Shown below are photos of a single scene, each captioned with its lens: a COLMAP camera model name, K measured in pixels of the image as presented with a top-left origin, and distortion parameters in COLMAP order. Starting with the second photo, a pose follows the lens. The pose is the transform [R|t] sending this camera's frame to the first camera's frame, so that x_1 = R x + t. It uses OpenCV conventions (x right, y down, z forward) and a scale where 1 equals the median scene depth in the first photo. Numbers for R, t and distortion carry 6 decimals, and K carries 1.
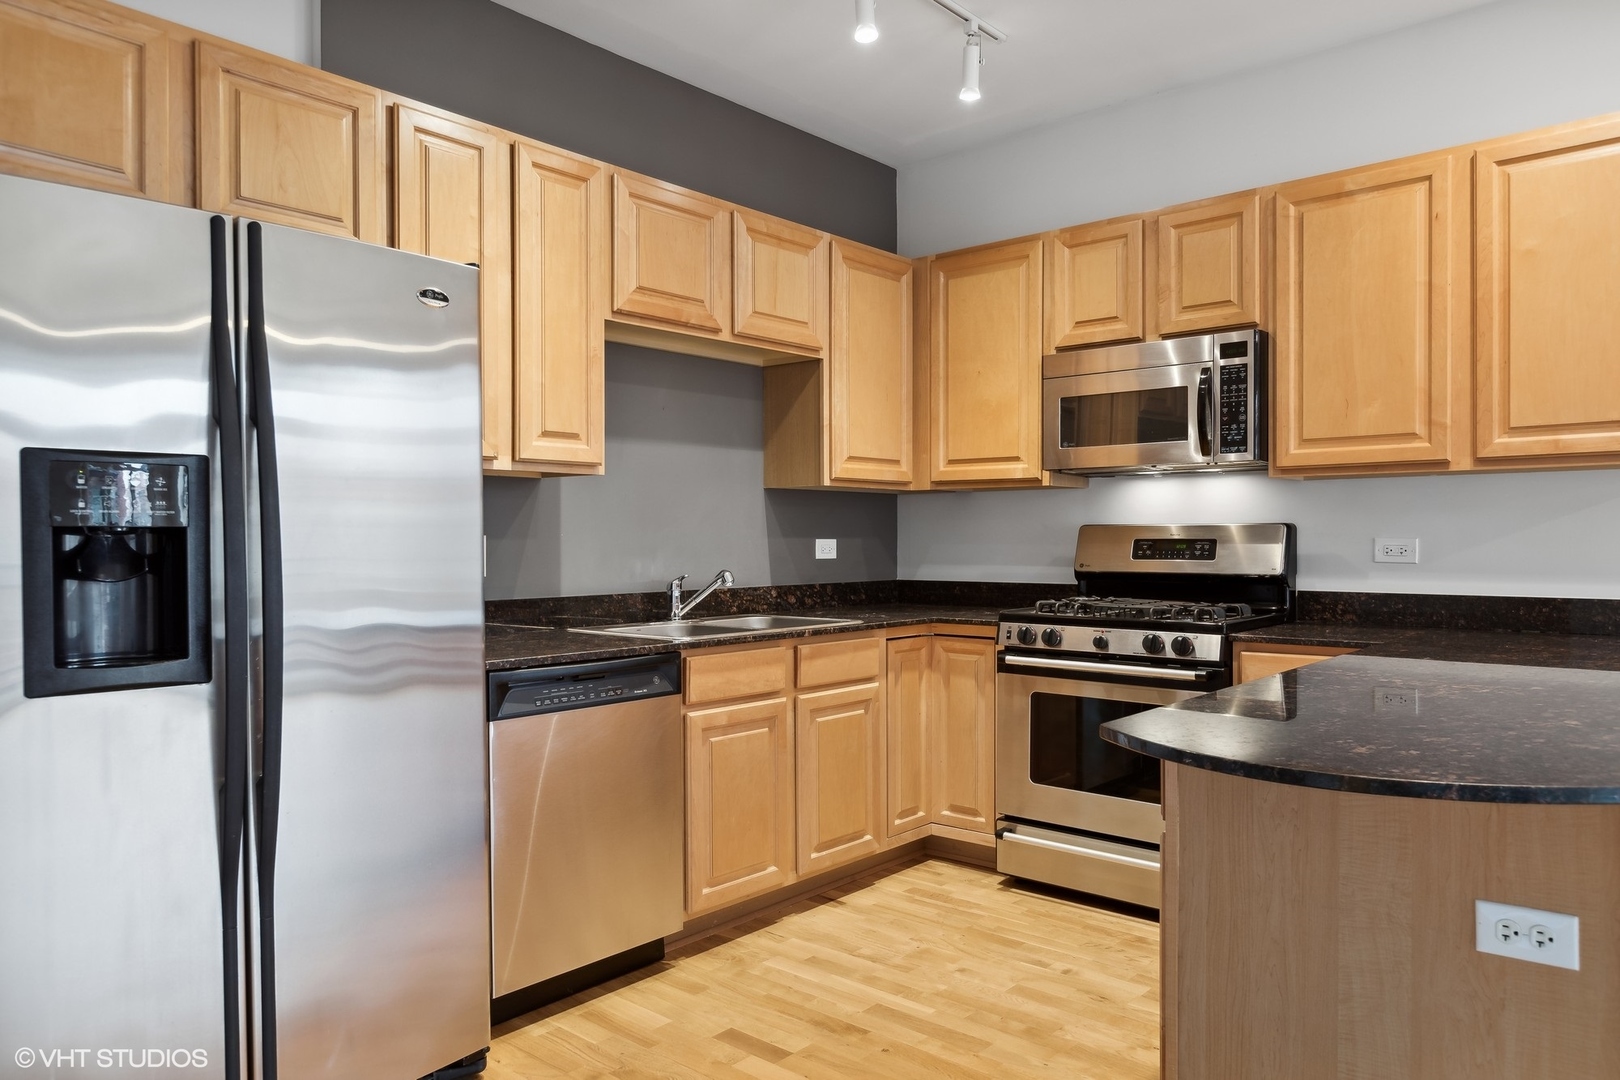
lens RADIAL K [[1099.8, 0, 810.0], [0, 1099.8, 540.0], [0, 0, 1]] dist [0.002044, 0.000458]
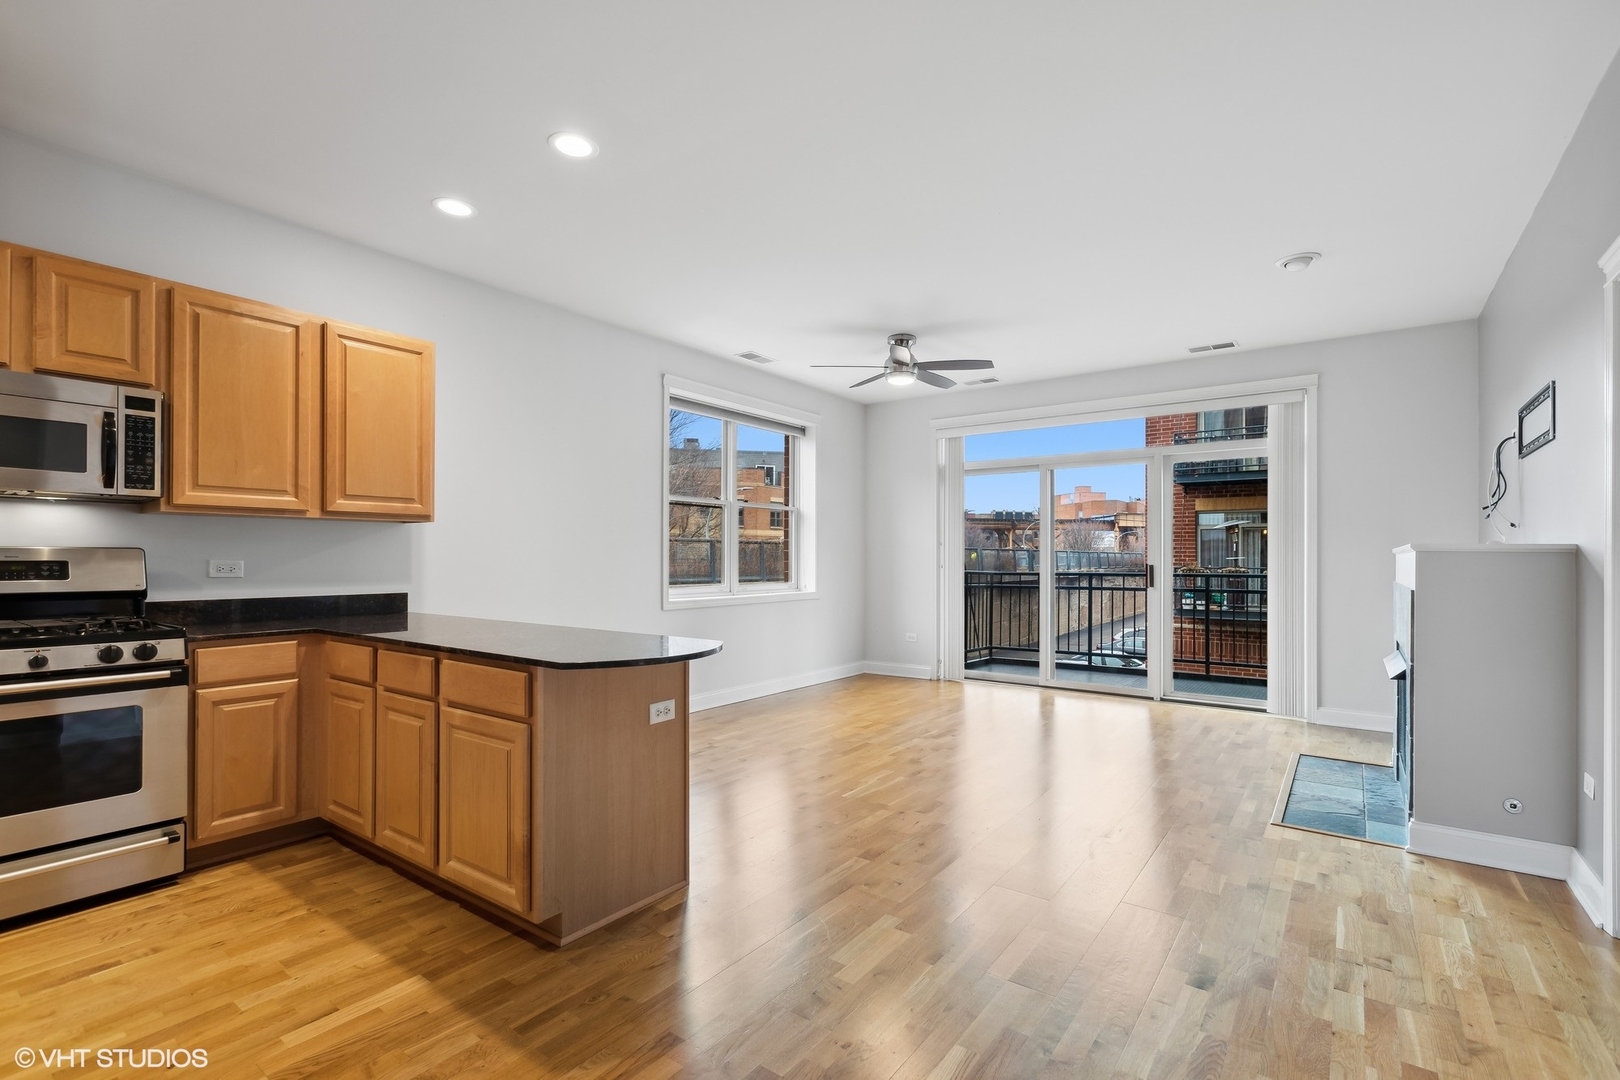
lens RADIAL K [[740.3, 0, 810.0], [0, 740.3, 540.0], [0, 0, 1]] dist [0.000728, -0.000179]
pose [[-0.086938, 0.027270, 0.995840, -0.486712], [0.001275, 0.999628, -0.027262, -0.000461], [-0.996213, -0.001101, -0.086940, 0.342246]]
